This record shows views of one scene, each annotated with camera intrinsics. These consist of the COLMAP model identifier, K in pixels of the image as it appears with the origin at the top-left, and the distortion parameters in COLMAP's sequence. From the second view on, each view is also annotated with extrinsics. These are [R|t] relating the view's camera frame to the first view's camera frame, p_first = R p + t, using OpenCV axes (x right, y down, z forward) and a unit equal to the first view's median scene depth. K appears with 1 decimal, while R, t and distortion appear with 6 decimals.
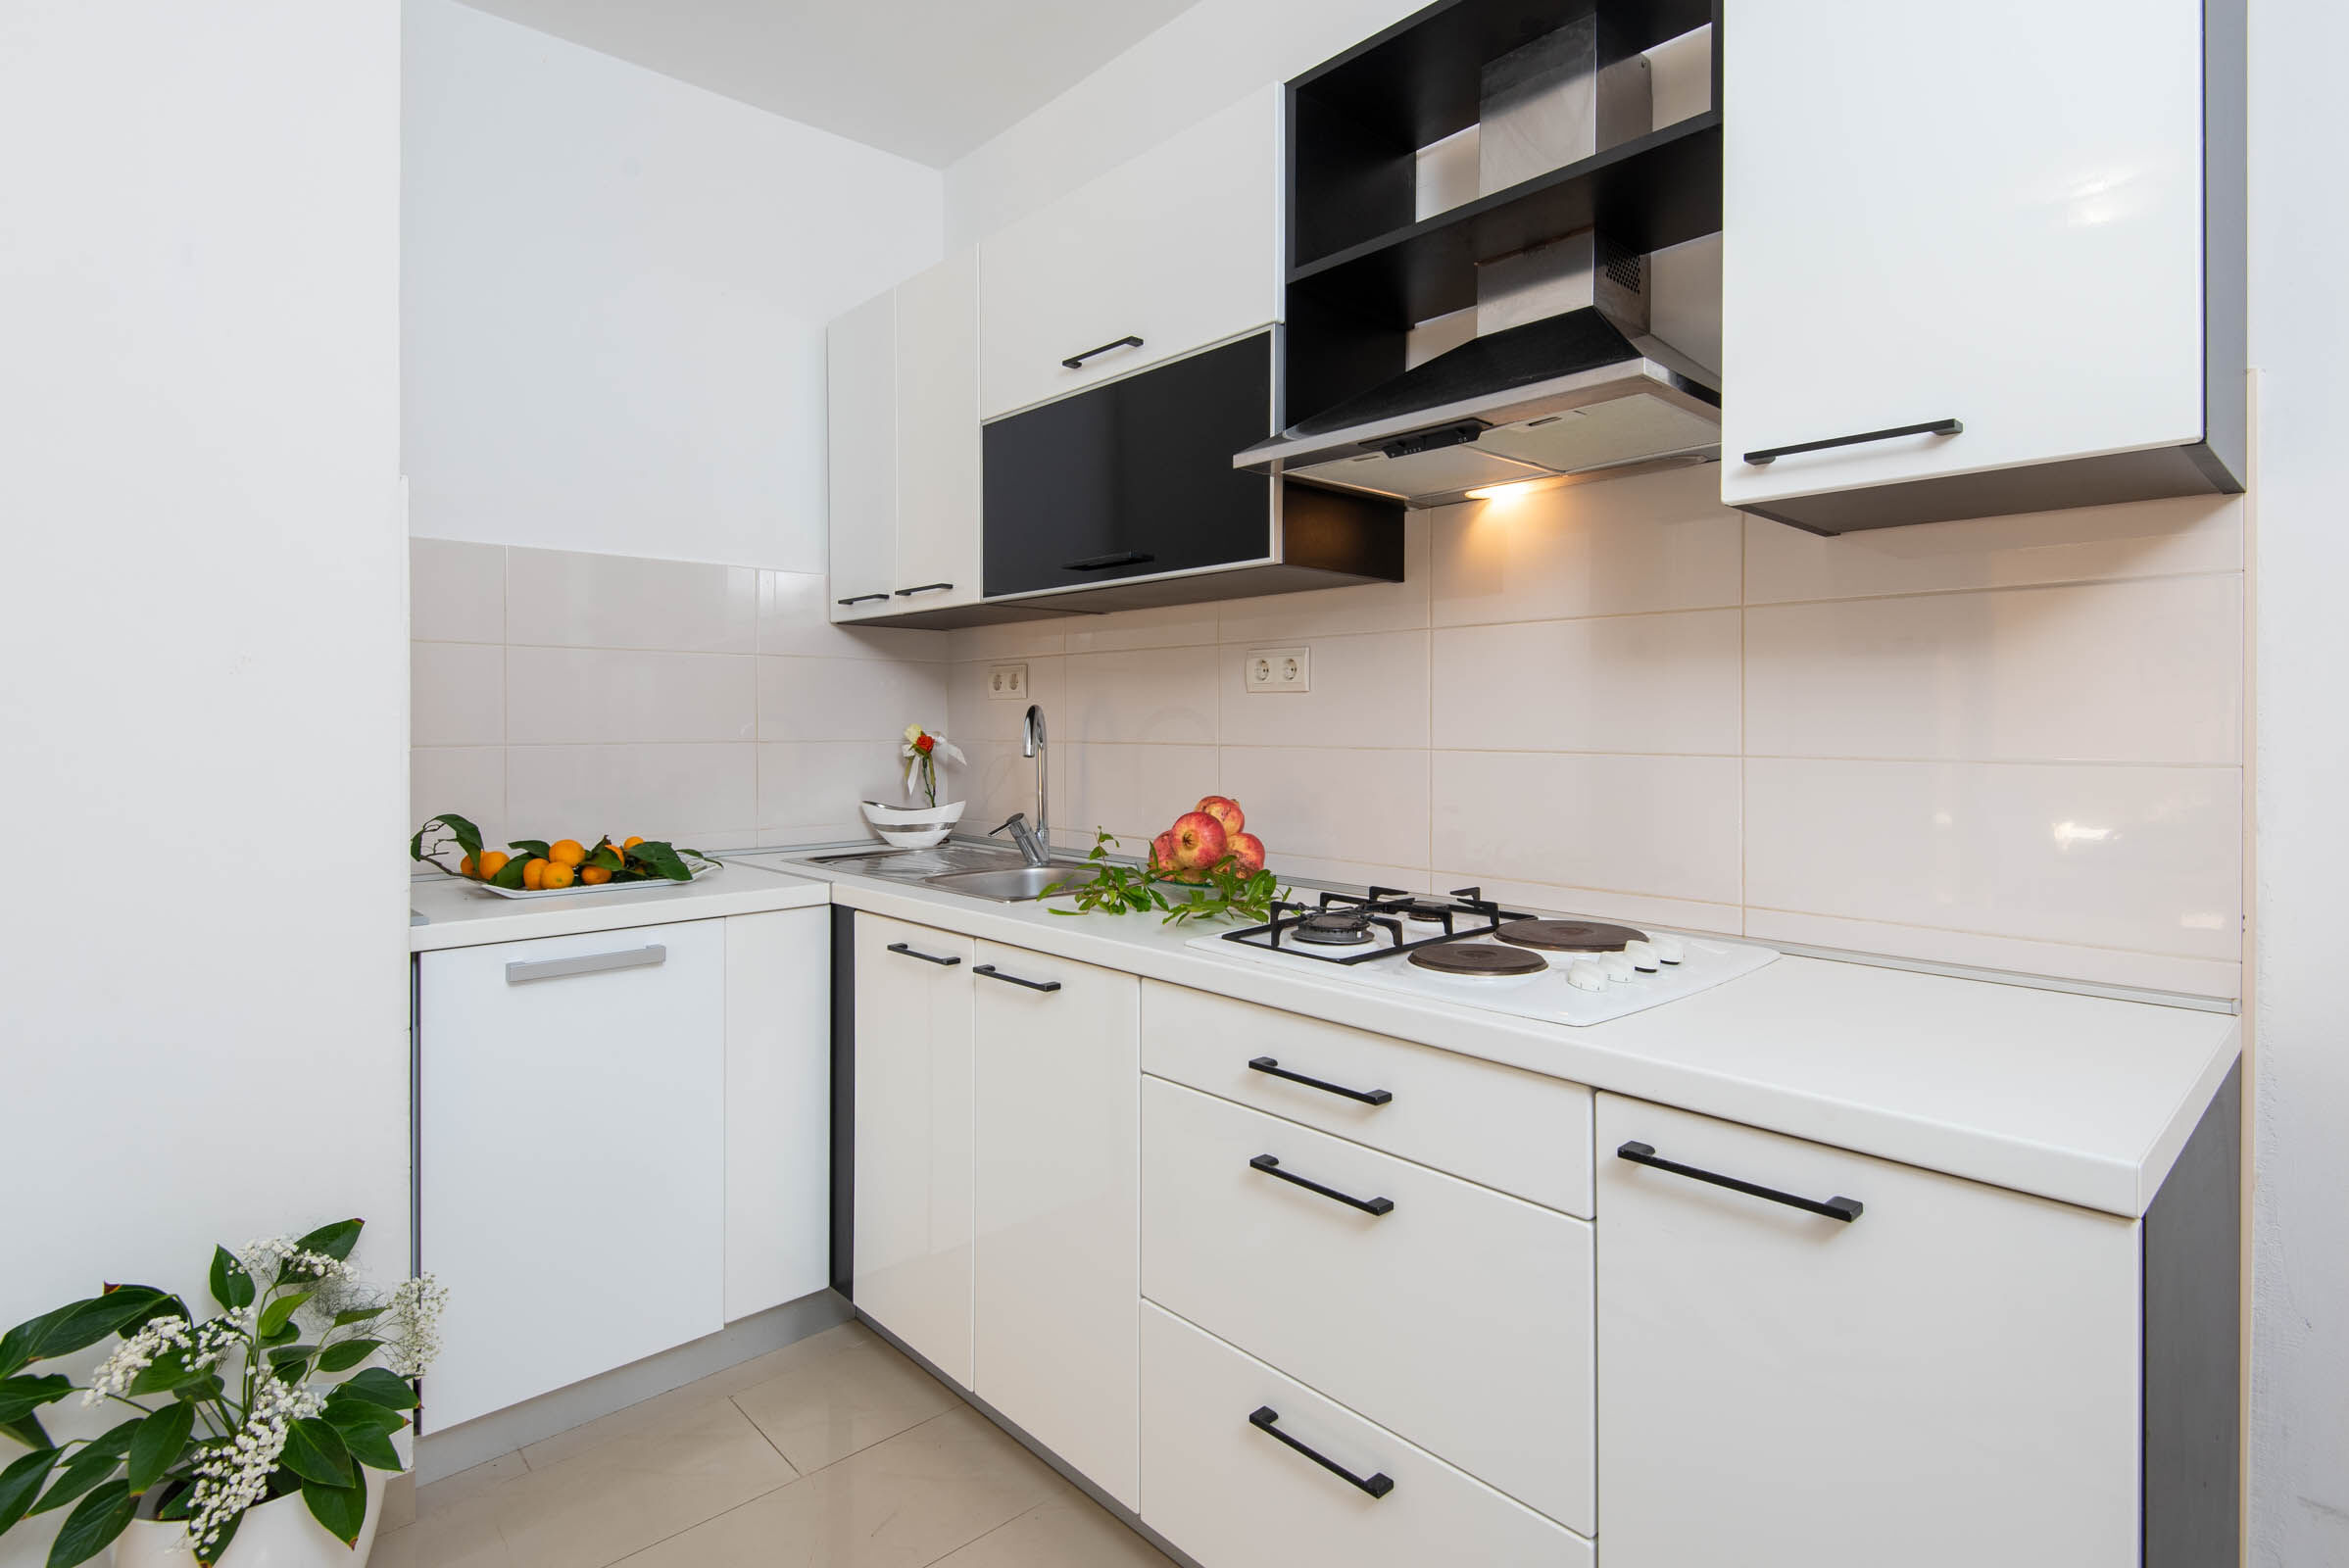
lens RADIAL K [[1098.0, 0, 1214.5], [0, 1098.0, 771.5], [0, 0, 1]] dist [0.023672, -0.026747]
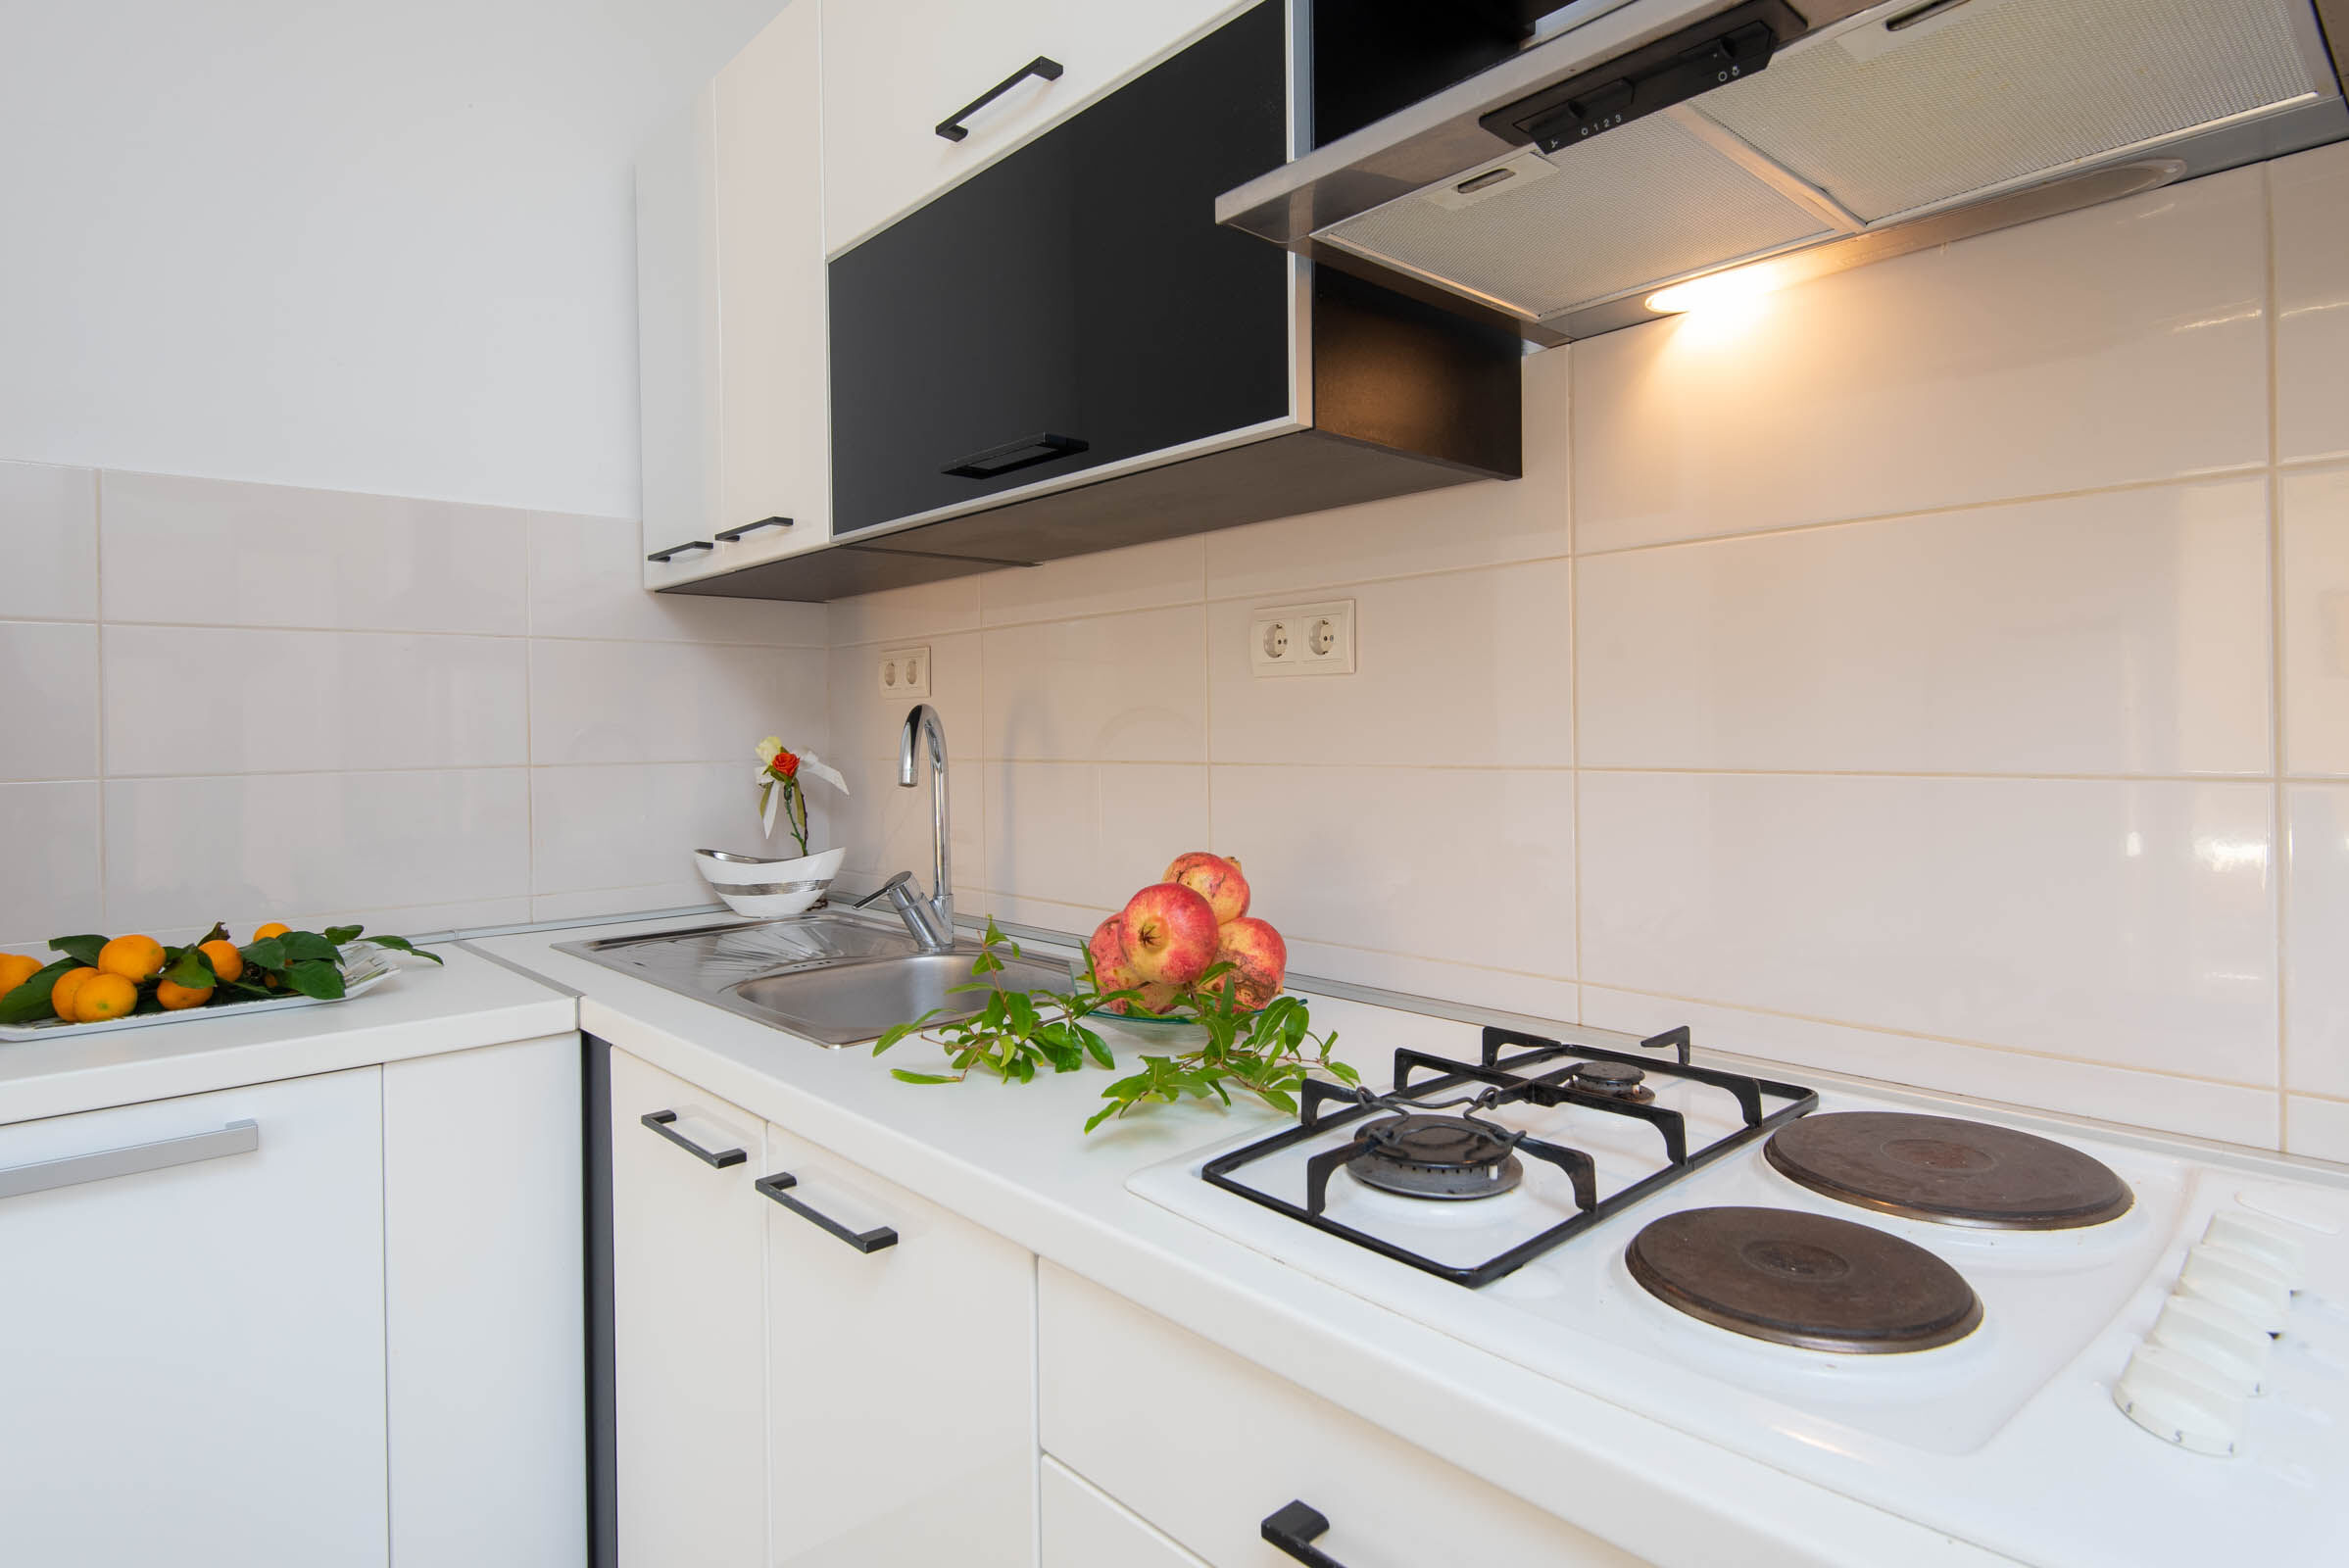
lens RADIAL K [[1236.6, 0, 1212.5], [0, 1236.6, 759.2], [0, 0, 1]] dist [0.027005, -0.022140]
pose [[0.999865, -0.013721, -0.009018, 0.014137], [0.013527, 0.999683, -0.021255, -0.013109], [0.009306, 0.021130, 0.999733, 0.343983]]
